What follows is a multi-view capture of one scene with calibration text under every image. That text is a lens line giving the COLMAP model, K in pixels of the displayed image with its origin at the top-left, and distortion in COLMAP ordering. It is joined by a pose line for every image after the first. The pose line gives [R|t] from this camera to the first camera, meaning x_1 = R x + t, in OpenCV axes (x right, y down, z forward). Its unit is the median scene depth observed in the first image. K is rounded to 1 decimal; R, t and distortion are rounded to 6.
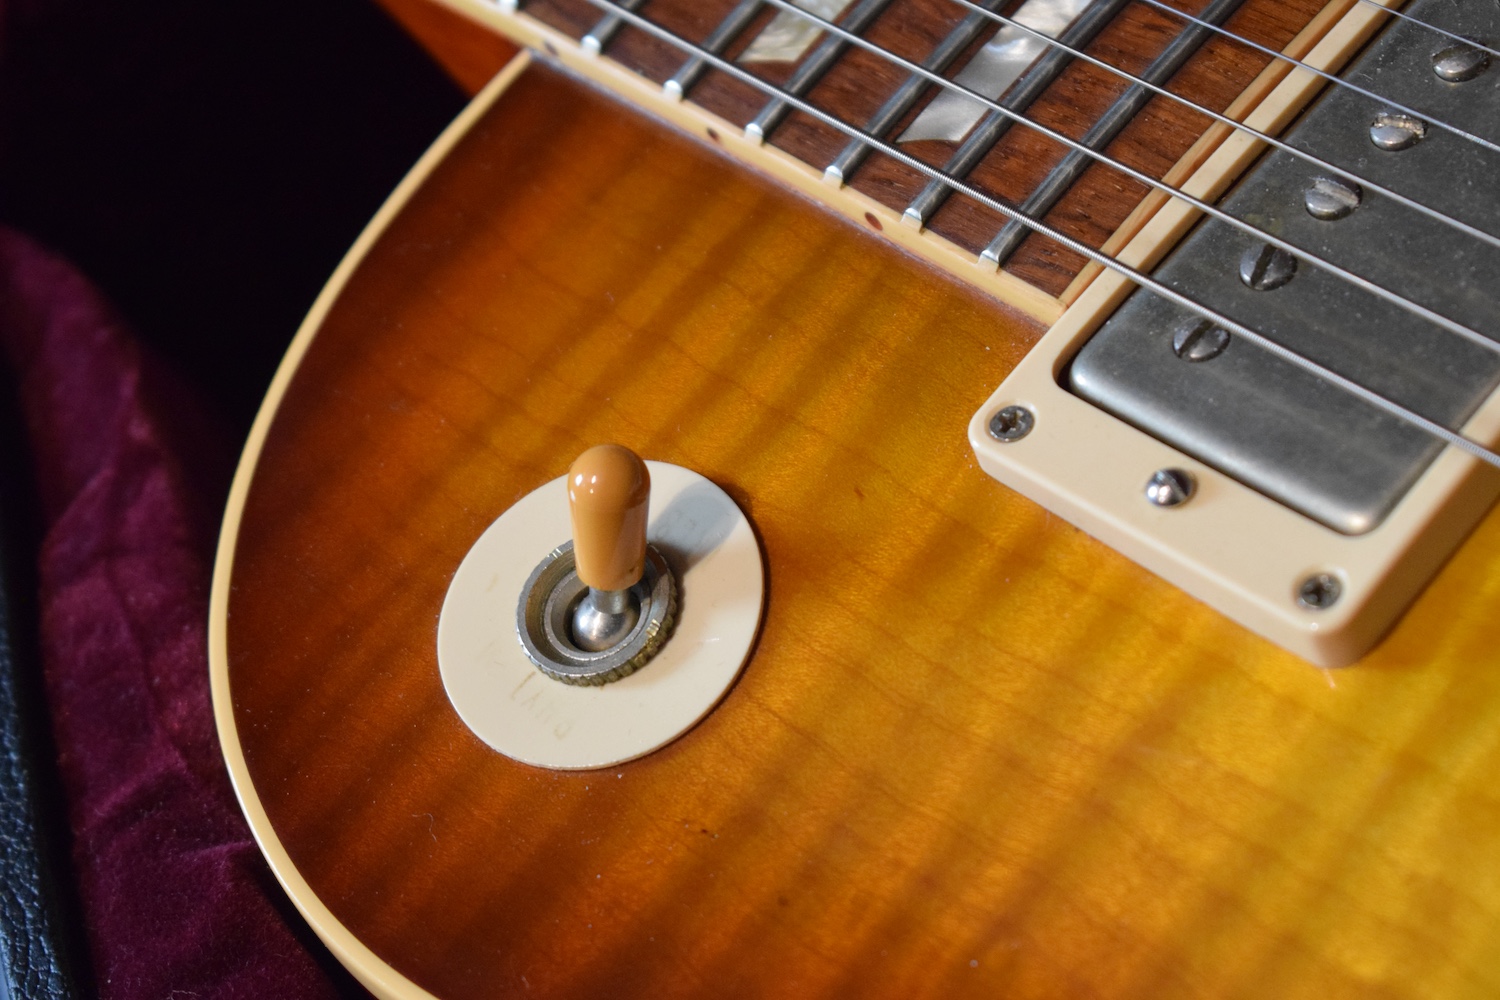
lens RADIAL K [[3390.8, 0, 753.6], [0, 3390.8, 507.3], [0, 0, 1]] dist [0.059014, 0.000000]
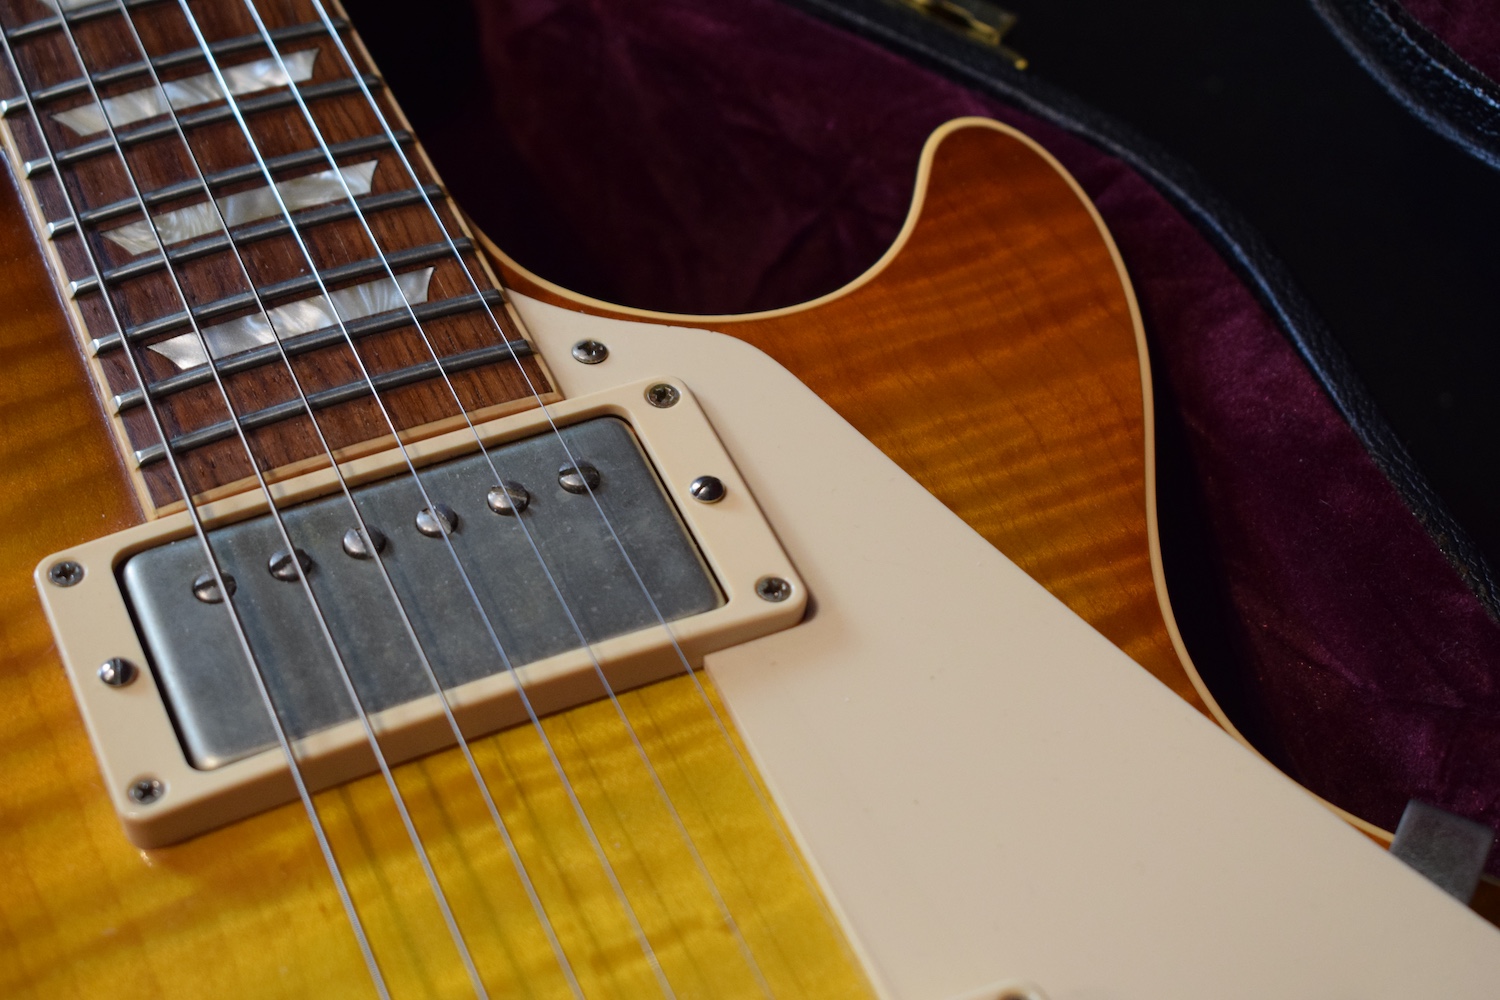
lens RADIAL K [[2974.4, 0, 738.2], [0, 2974.4, 495.2], [0, 0, 1]] dist [-0.014978, 0.000000]
pose [[0.875042, 0.484038, 0.002881, 0.284599], [-0.484015, 0.875037, -0.006247, -0.170125], [-0.005545, 0.004071, 0.999976, -0.183366]]
